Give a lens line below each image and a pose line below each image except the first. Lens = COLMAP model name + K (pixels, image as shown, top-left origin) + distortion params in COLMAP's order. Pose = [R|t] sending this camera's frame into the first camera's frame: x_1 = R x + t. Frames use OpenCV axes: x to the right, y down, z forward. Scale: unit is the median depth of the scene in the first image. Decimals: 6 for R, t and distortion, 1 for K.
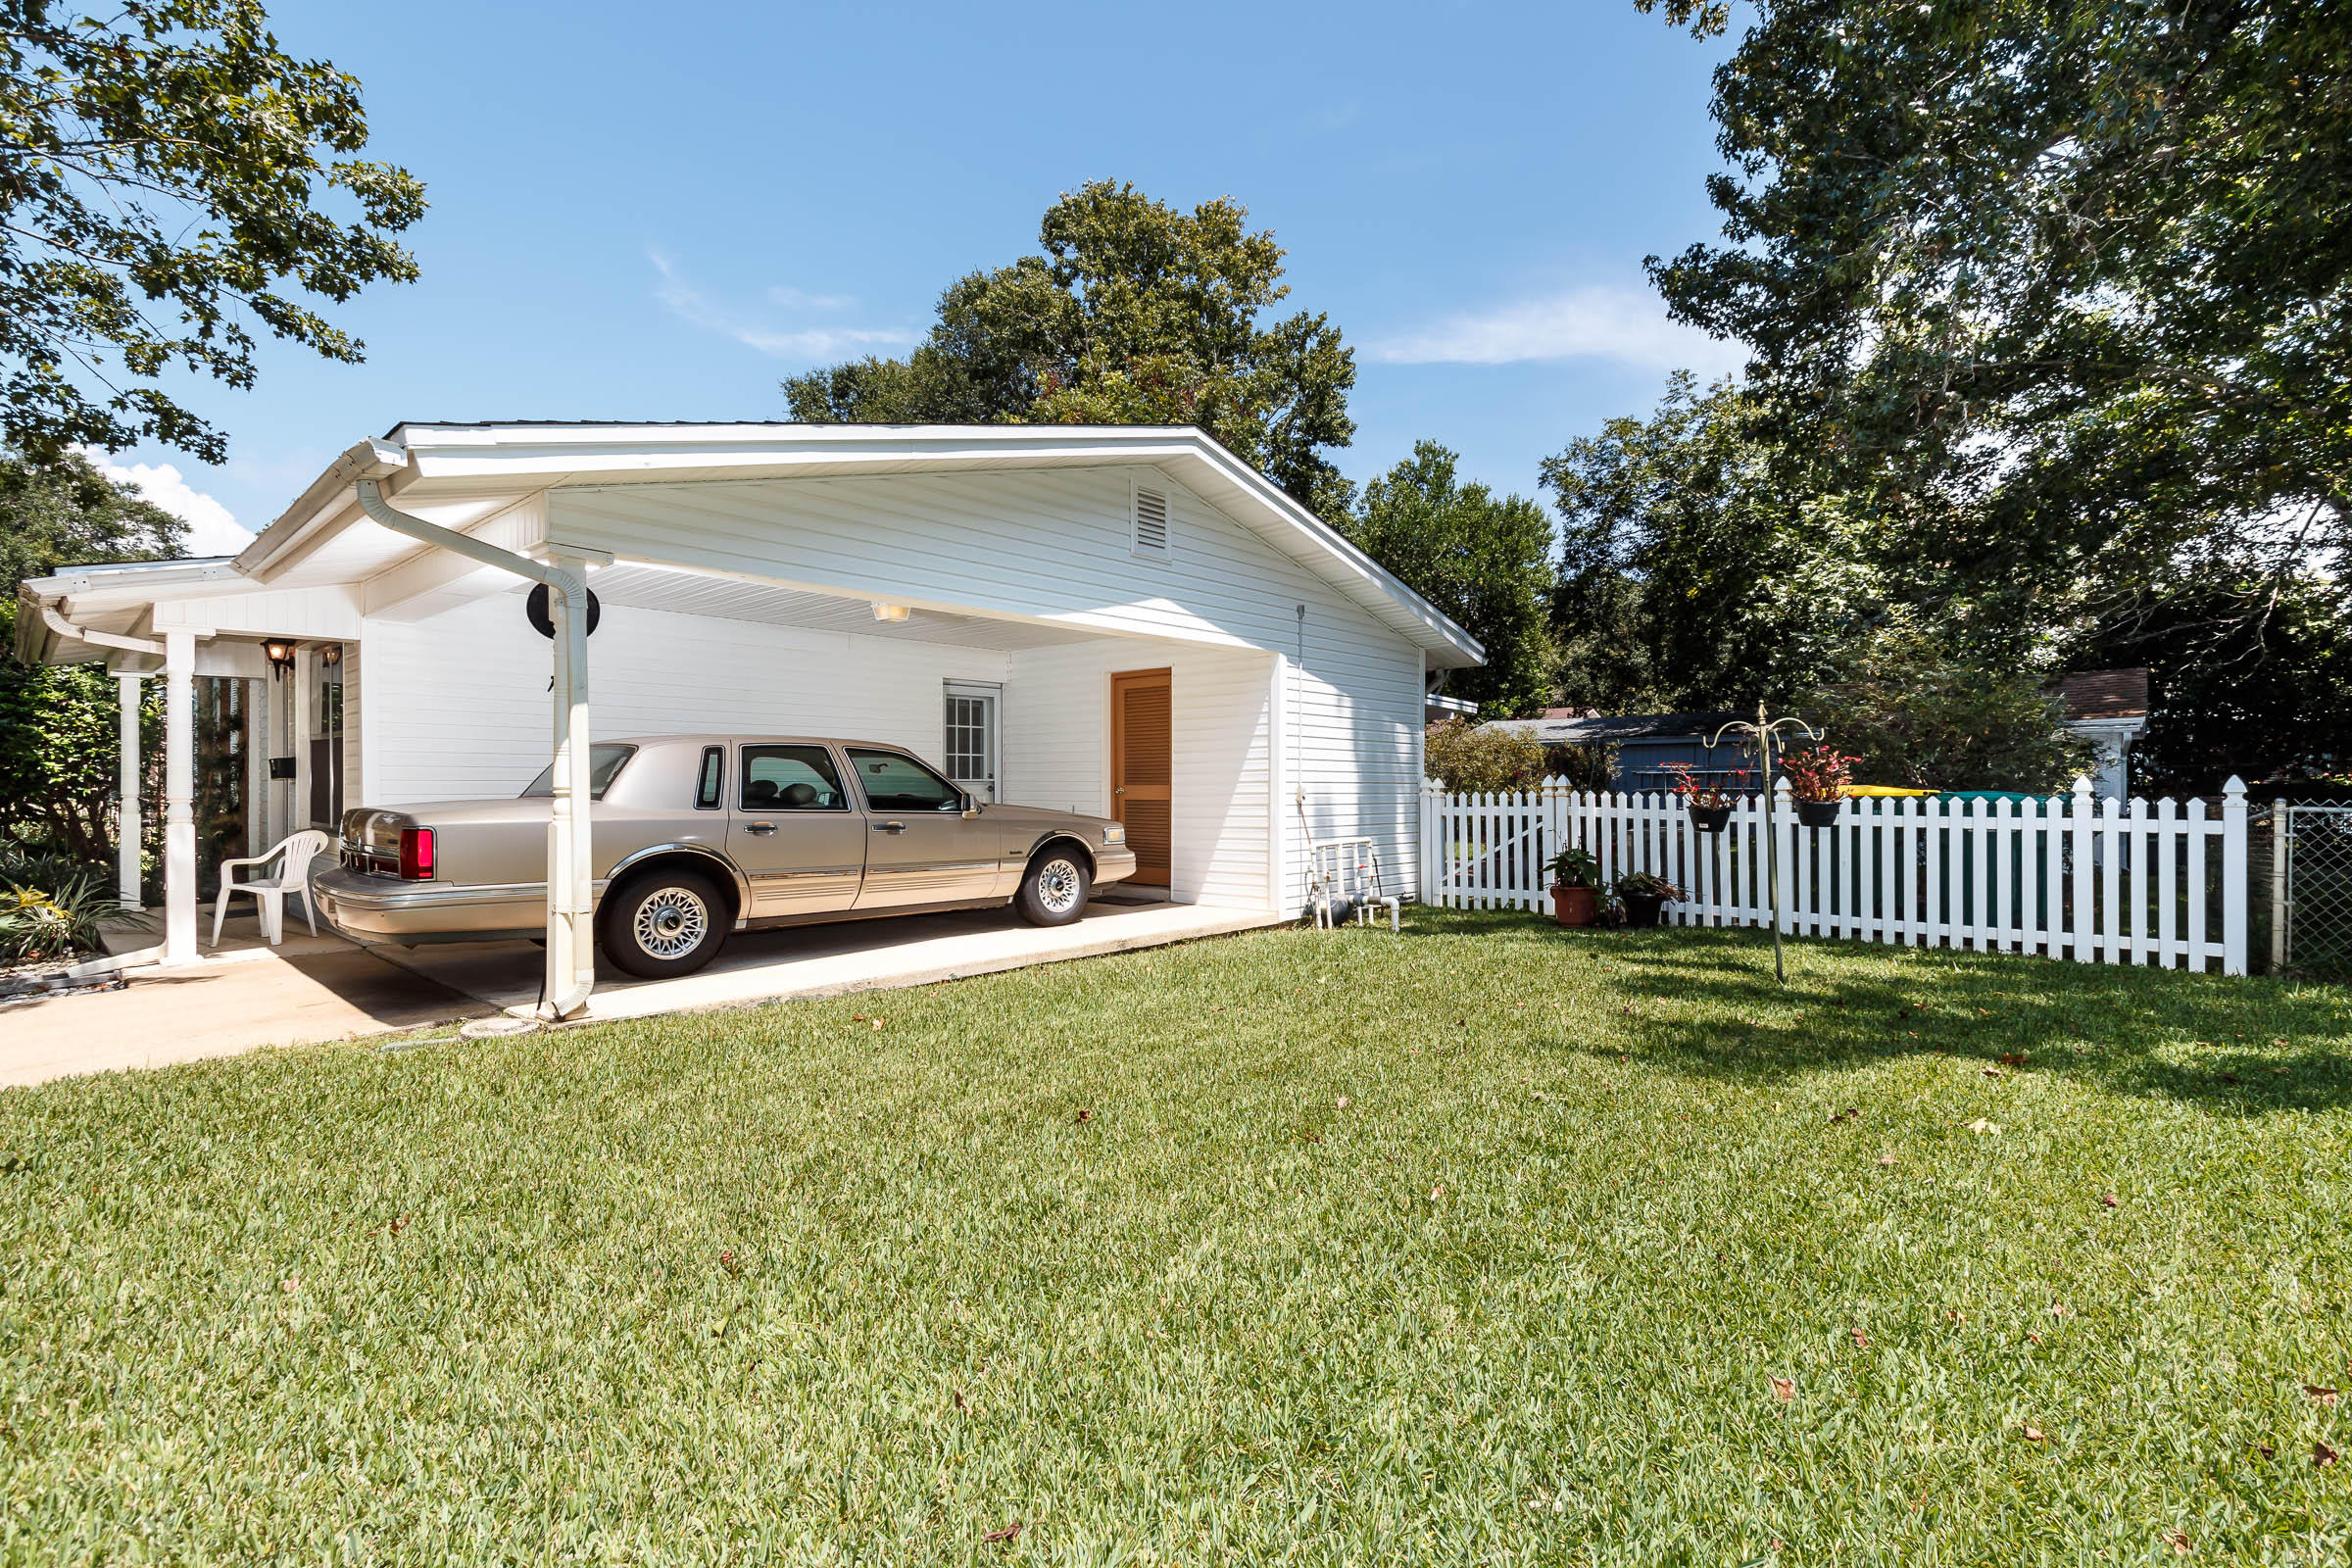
lens RADIAL K [[1076.8, 0, 1158.8], [0, 1076.8, 789.2], [0, 0, 1]] dist [-0.001805, -0.000333]
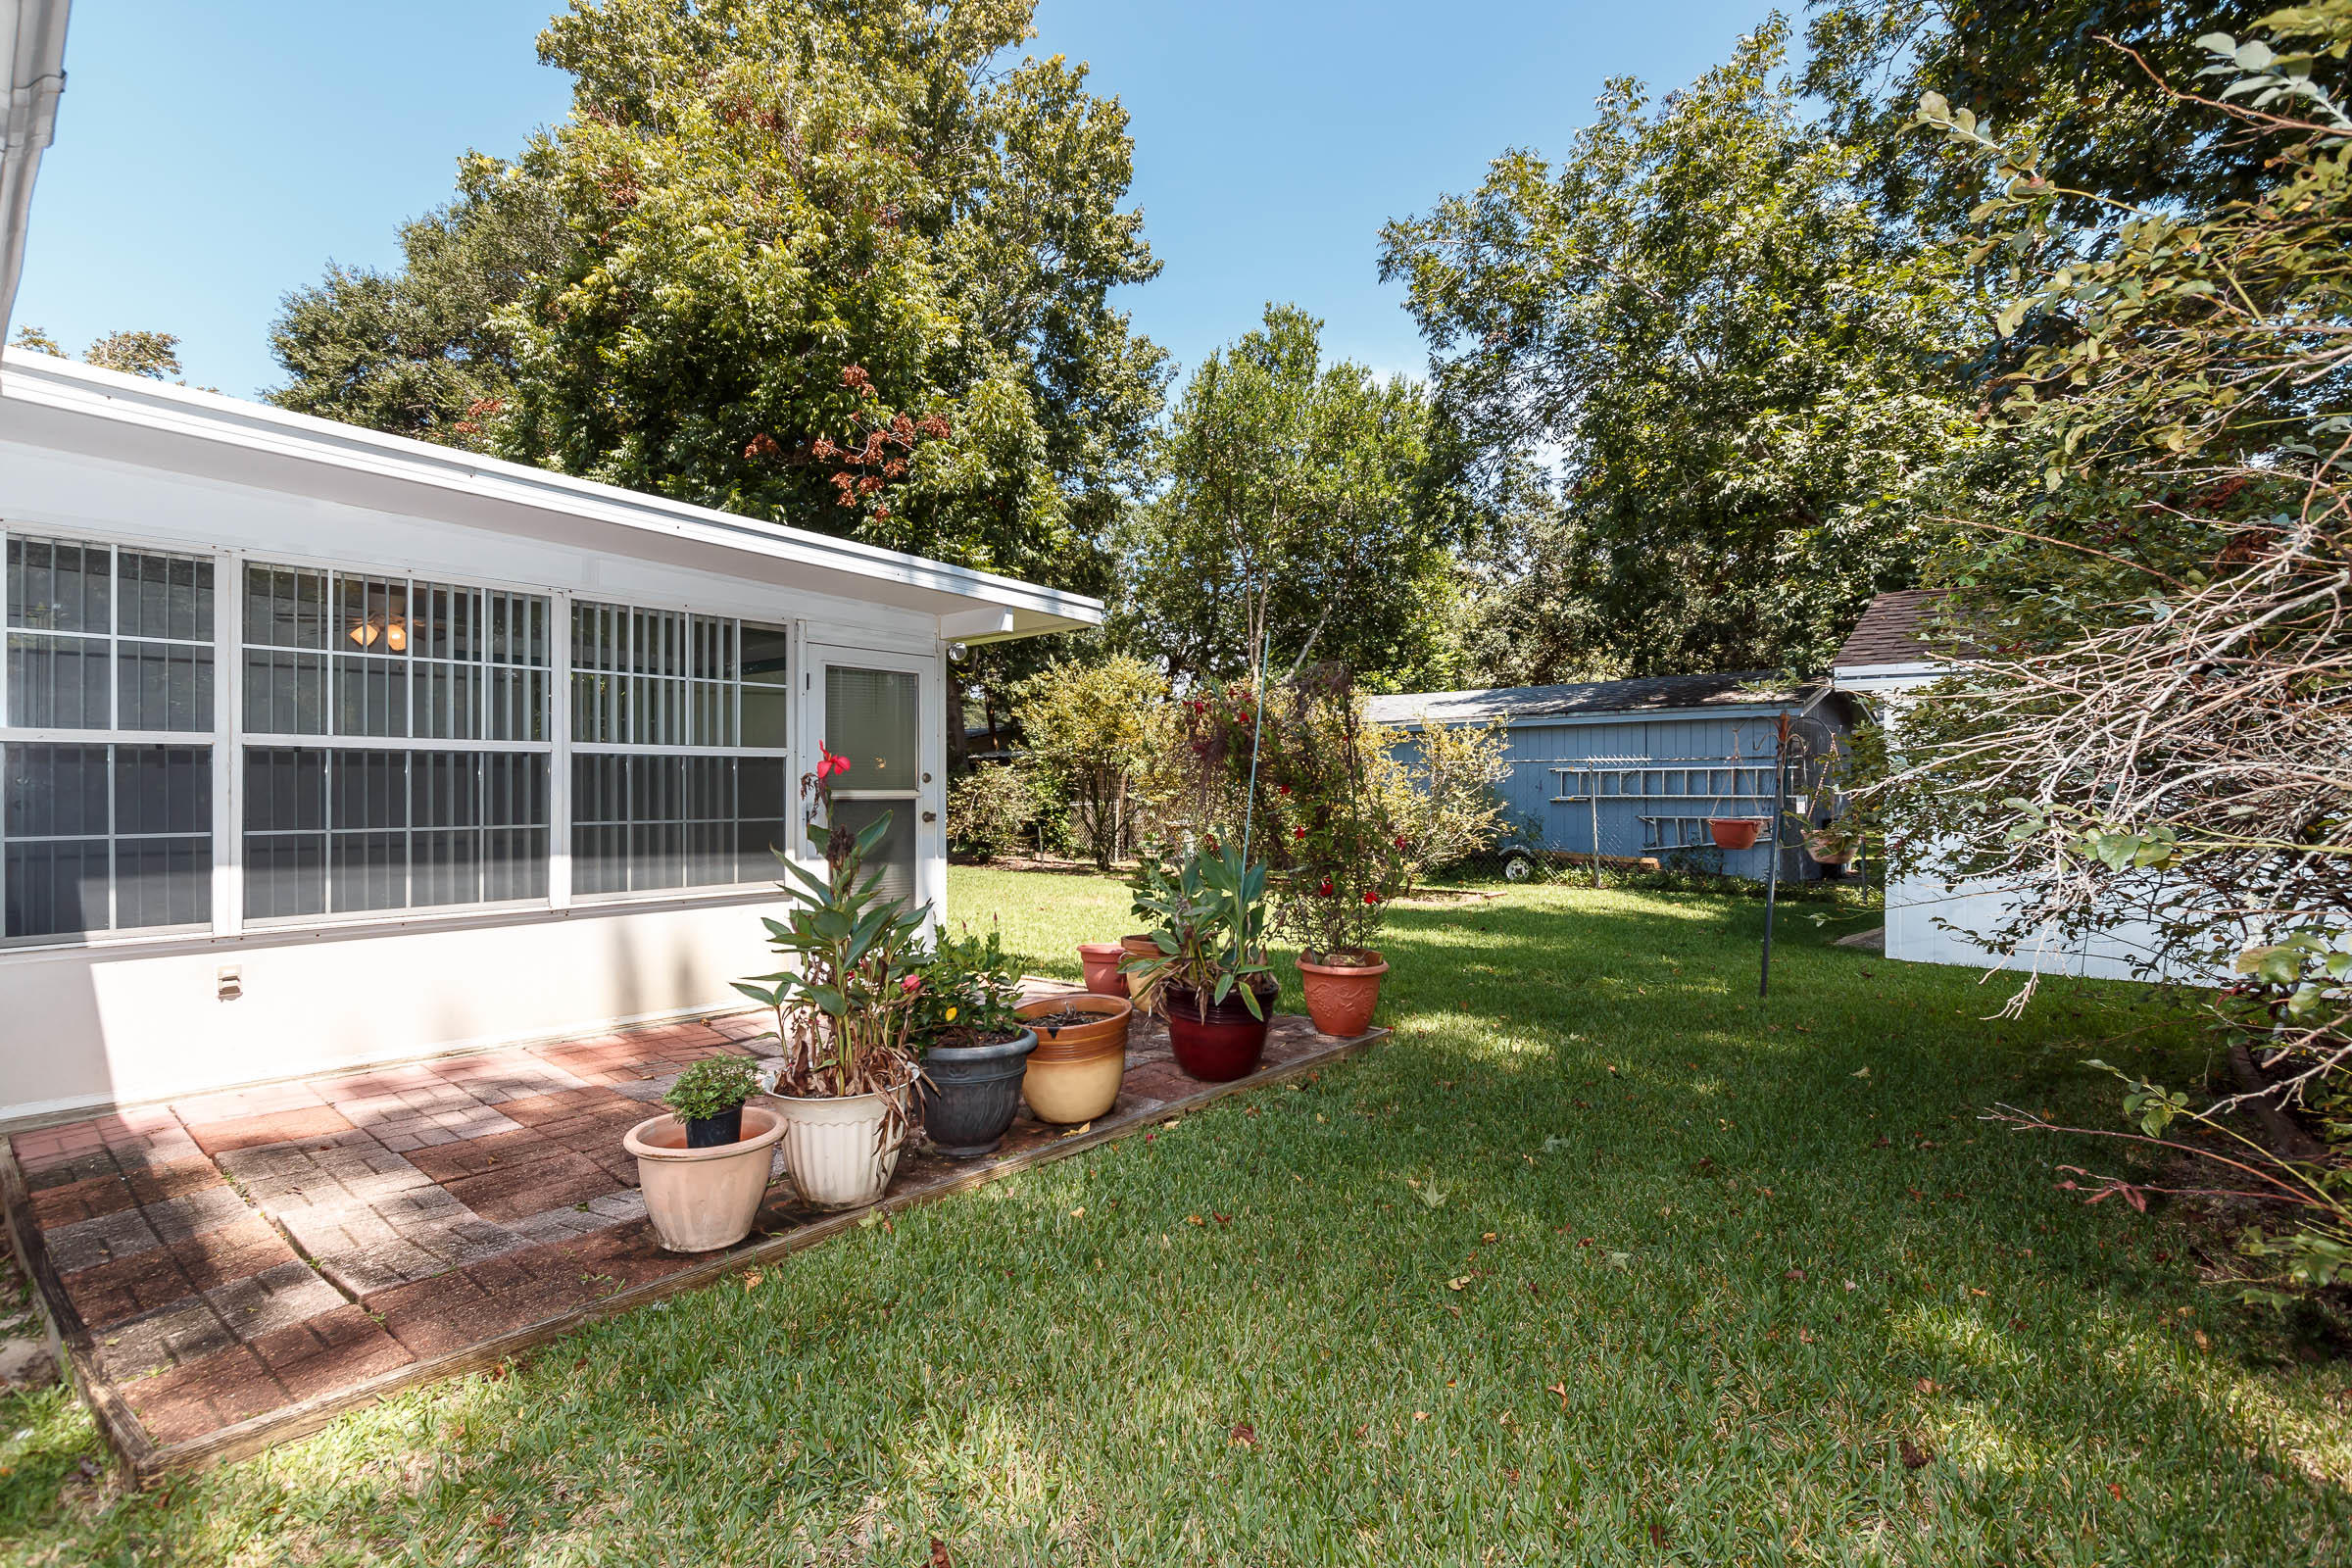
lens RADIAL K [[1076.8, 0, 1158.8], [0, 1076.8, 789.2], [0, 0, 1]] dist [-0.001805, -0.000333]
pose [[0.999902, 0.000683, 0.013971, 0.180215], [-0.000616, 0.999989, -0.004753, -0.001192], [-0.013974, 0.004744, 0.999891, 0.333194]]
